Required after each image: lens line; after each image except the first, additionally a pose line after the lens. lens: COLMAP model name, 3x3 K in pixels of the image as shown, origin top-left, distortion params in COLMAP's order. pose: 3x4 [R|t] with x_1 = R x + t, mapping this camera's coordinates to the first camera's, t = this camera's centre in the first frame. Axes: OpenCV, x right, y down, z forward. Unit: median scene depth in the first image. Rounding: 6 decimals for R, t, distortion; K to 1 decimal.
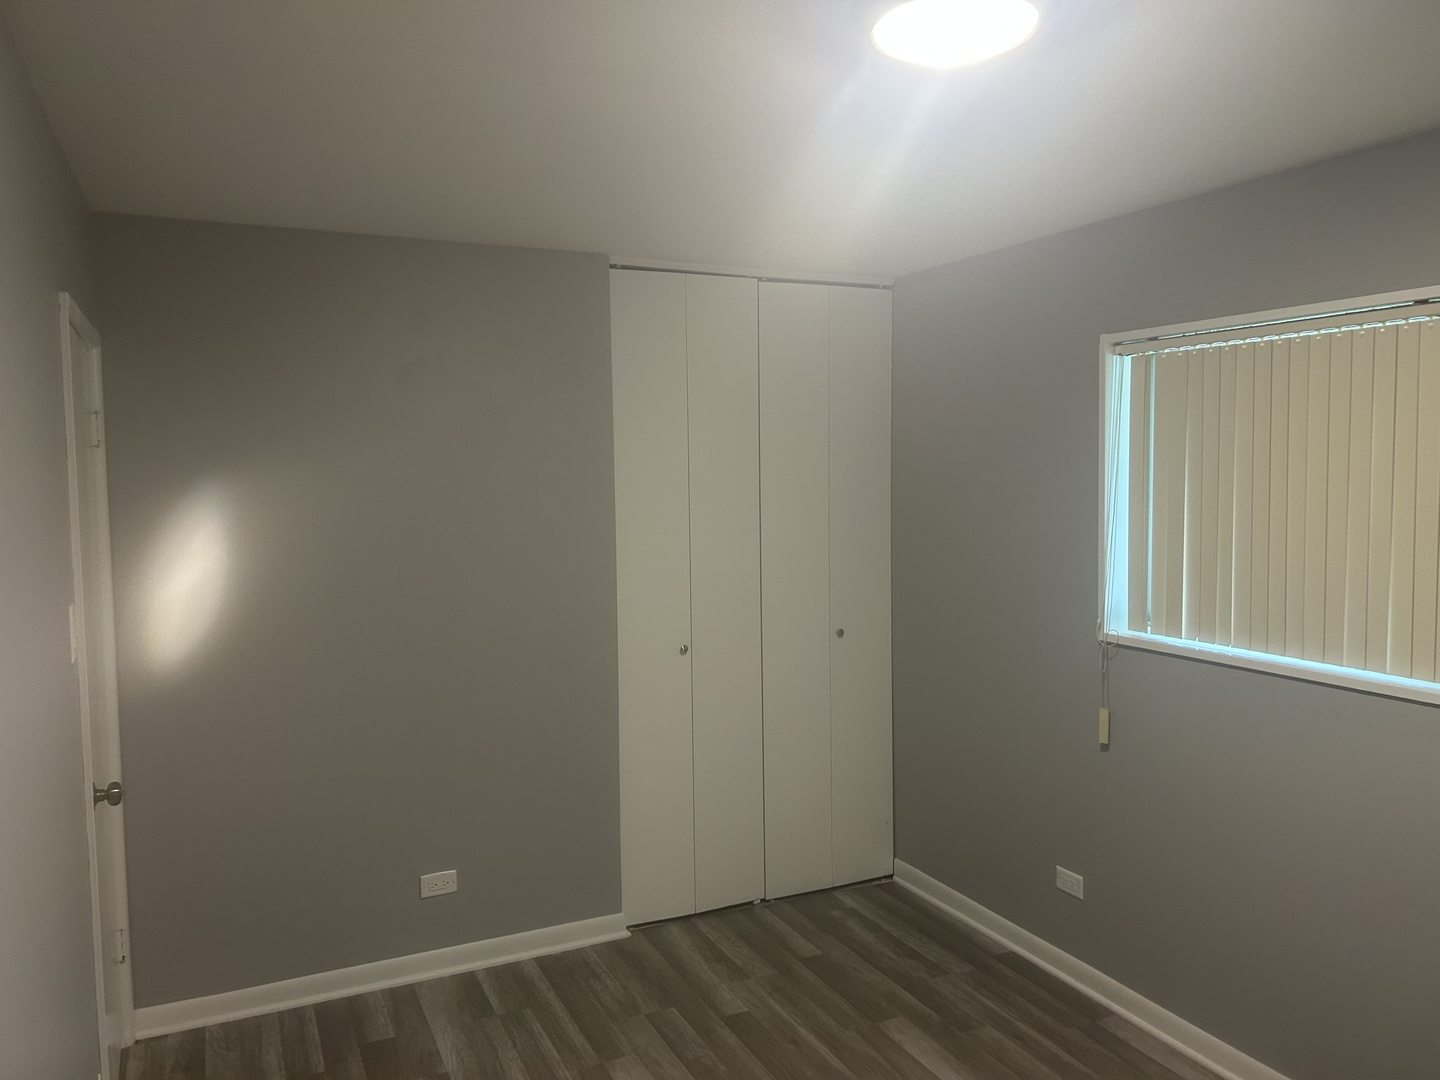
lens RADIAL K [[1077.1, 0, 711.0], [0, 1077.1, 540.6], [0, 0, 1]] dist [0.044778, -0.051834]
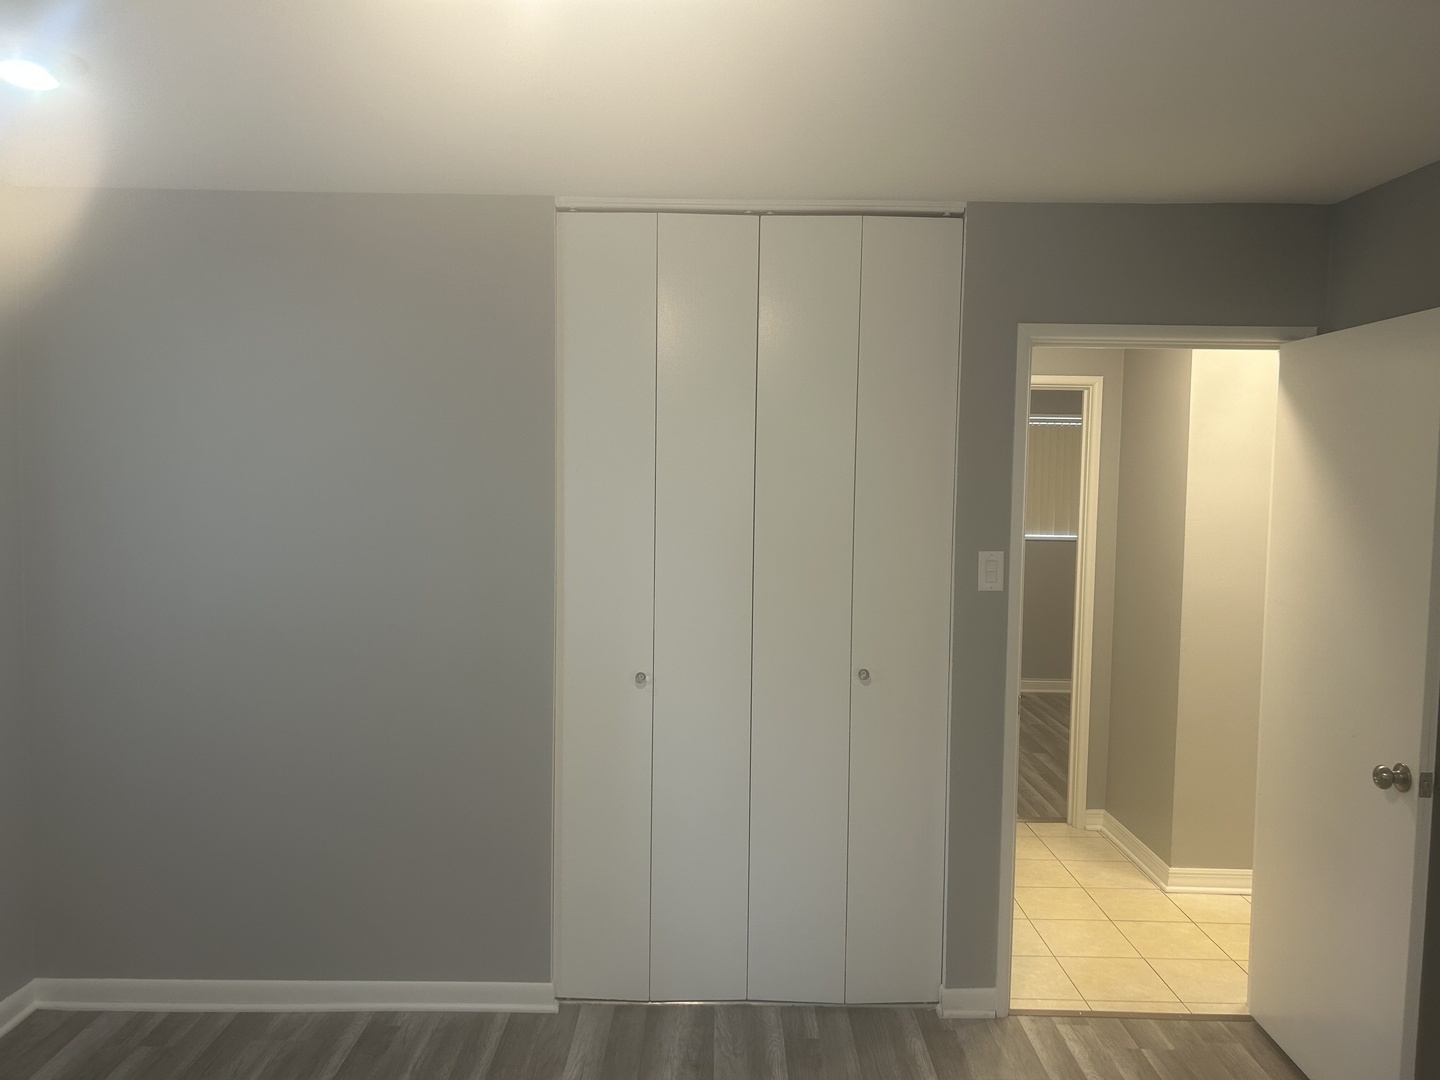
lens RADIAL K [[1077.1, 0, 711.0], [0, 1077.1, 540.6], [0, 0, 1]] dist [0.044778, -0.051834]
pose [[0.893199, 0.054902, -0.446297, 0.383200], [-0.057101, 0.998332, 0.008532, -0.011823], [0.446021, 0.017864, 0.894844, 0.296066]]
